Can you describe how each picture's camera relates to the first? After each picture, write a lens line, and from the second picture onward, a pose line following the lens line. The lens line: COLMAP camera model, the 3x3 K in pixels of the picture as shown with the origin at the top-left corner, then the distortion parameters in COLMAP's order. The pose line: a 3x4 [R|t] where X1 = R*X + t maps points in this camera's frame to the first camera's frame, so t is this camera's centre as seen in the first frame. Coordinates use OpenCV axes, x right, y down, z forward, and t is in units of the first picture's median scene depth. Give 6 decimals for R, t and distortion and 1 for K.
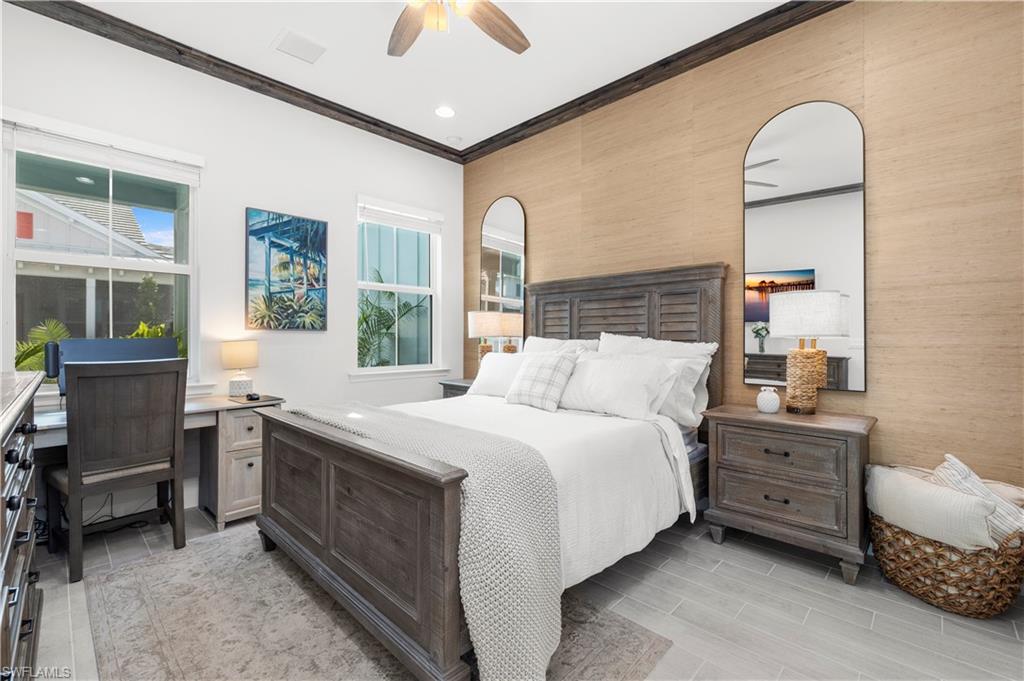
lens RADIAL K [[442.1, 0, 506.4], [0, 442.1, 339.6], [0, 0, 1]] dist [-0.001839, 0.000155]
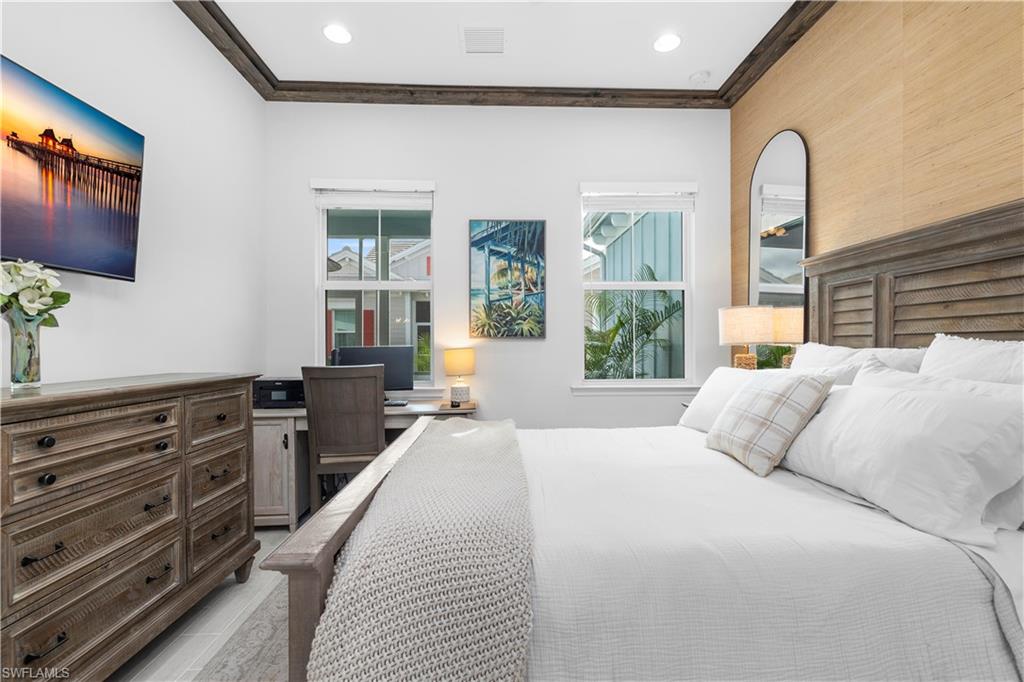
lens RADIAL K [[460.0, 0, 513.2], [0, 460.0, 347.5], [0, 0, 1]] dist [0.001249, 0.000479]
pose [[0.732225, -0.000014, -0.681063, 0.210831], [0.000581, 1.000000, 0.000603, -0.001327], [0.681063, -0.000837, 0.732225, 0.265535]]
